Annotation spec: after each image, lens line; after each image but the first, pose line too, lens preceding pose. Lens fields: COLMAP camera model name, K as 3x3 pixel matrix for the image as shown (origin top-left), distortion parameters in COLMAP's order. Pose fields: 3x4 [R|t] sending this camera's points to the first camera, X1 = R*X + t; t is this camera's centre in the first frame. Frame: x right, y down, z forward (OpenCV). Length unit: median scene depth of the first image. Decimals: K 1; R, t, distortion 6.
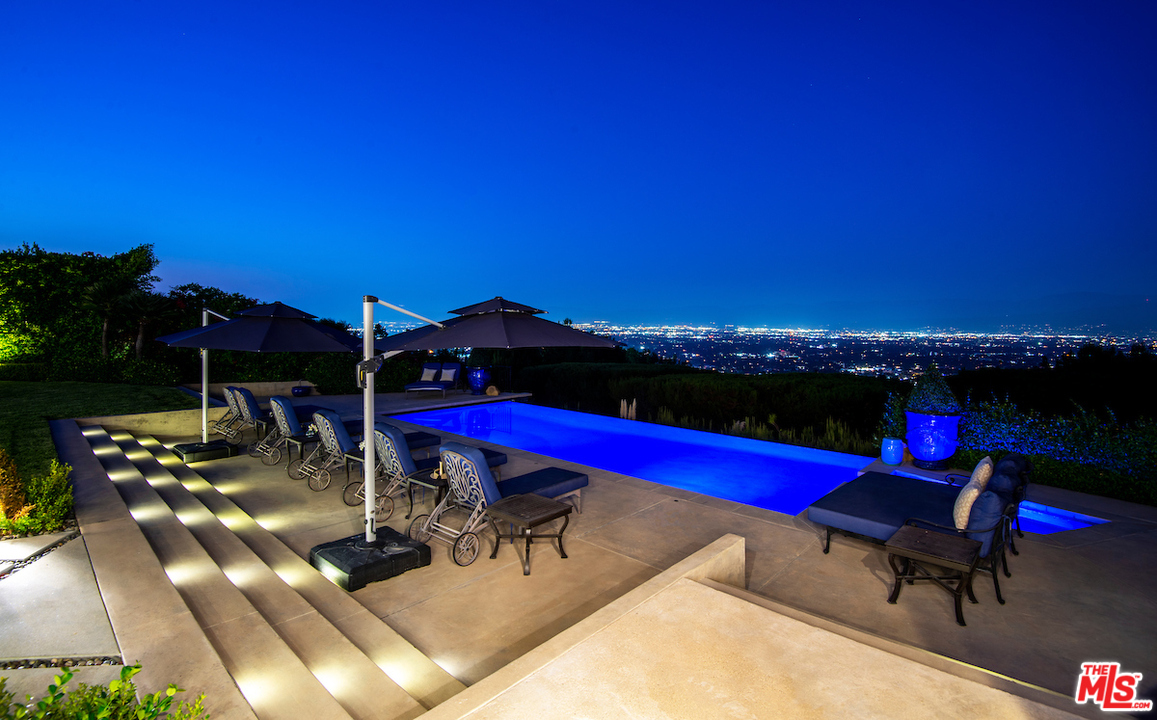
lens RADIAL K [[519.5, 0, 560.2], [0, 519.5, 370.9], [0, 0, 1]] dist [-0.034282, -0.001512]
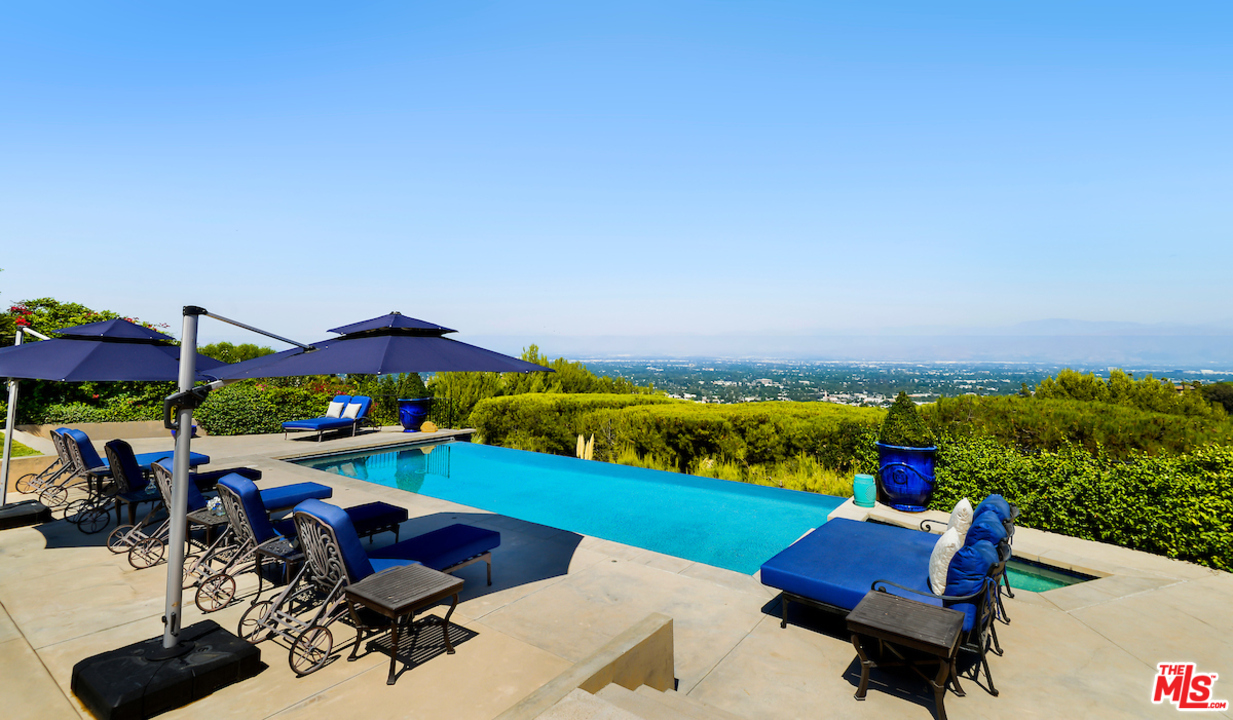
lens RADIAL K [[562.3, 0, 604.9], [0, 562.3, 363.6], [0, 0, 1]] dist [-0.005889, -0.001381]
pose [[0.992177, -0.003101, 0.124799, 0.122582], [0.011799, 0.997545, -0.069021, 0.001657], [-0.124278, 0.069954, 0.989778, 0.126422]]
